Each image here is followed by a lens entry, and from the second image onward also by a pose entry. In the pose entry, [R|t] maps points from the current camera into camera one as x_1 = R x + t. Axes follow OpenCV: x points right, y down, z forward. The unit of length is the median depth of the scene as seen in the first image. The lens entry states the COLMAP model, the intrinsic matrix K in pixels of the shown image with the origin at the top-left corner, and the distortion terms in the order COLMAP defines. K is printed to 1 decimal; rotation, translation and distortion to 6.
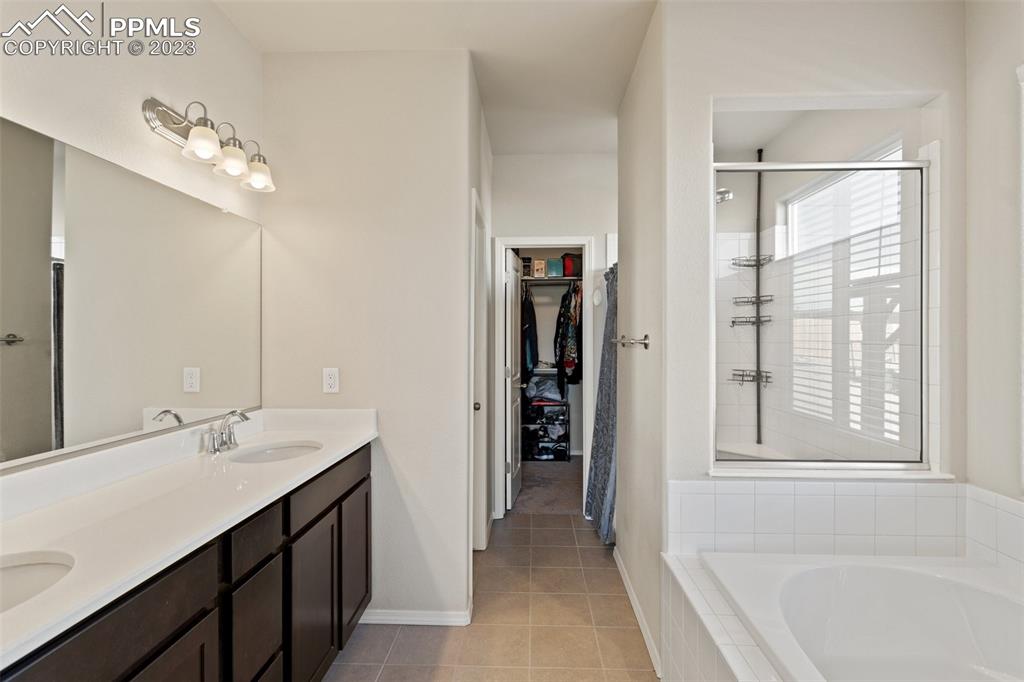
lens RADIAL K [[493.8, 0, 511.8], [0, 493.8, 340.5], [0, 0, 1]] dist [0.000767, -0.000591]
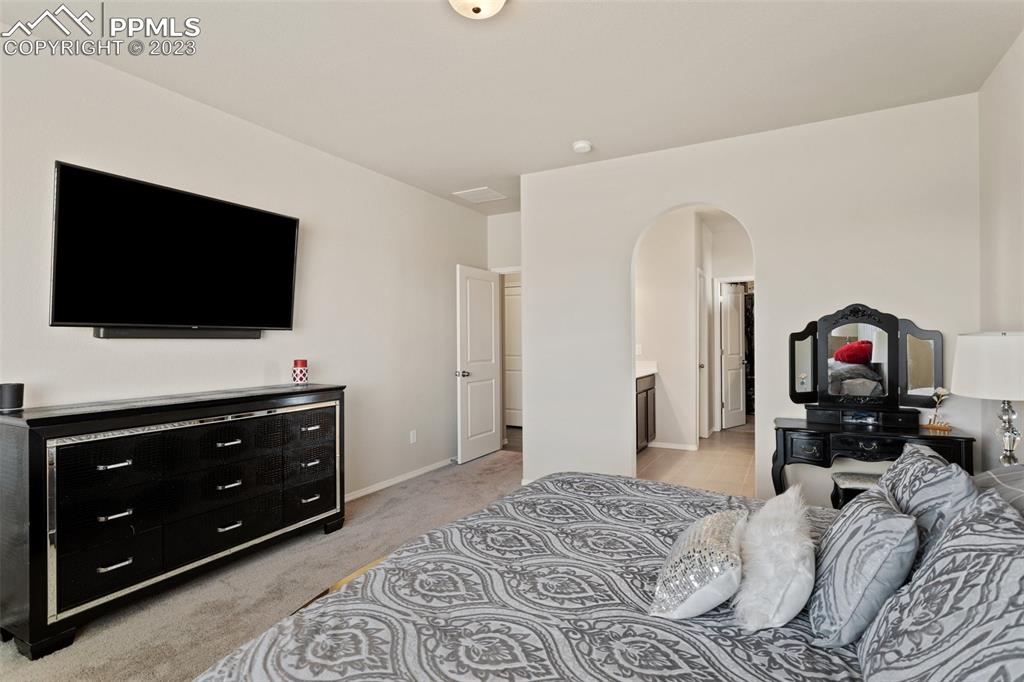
lens RADIAL K [[531.7, 0, 509.1], [0, 531.7, 337.8], [0, 0, 1]] dist [-0.001498, 0.001698]
pose [[0.898294, -0.002383, -0.439388, 0.205669], [0.002659, 0.999996, 0.000013, 0.018960], [0.439387, -0.001180, 0.898297, -1.524845]]
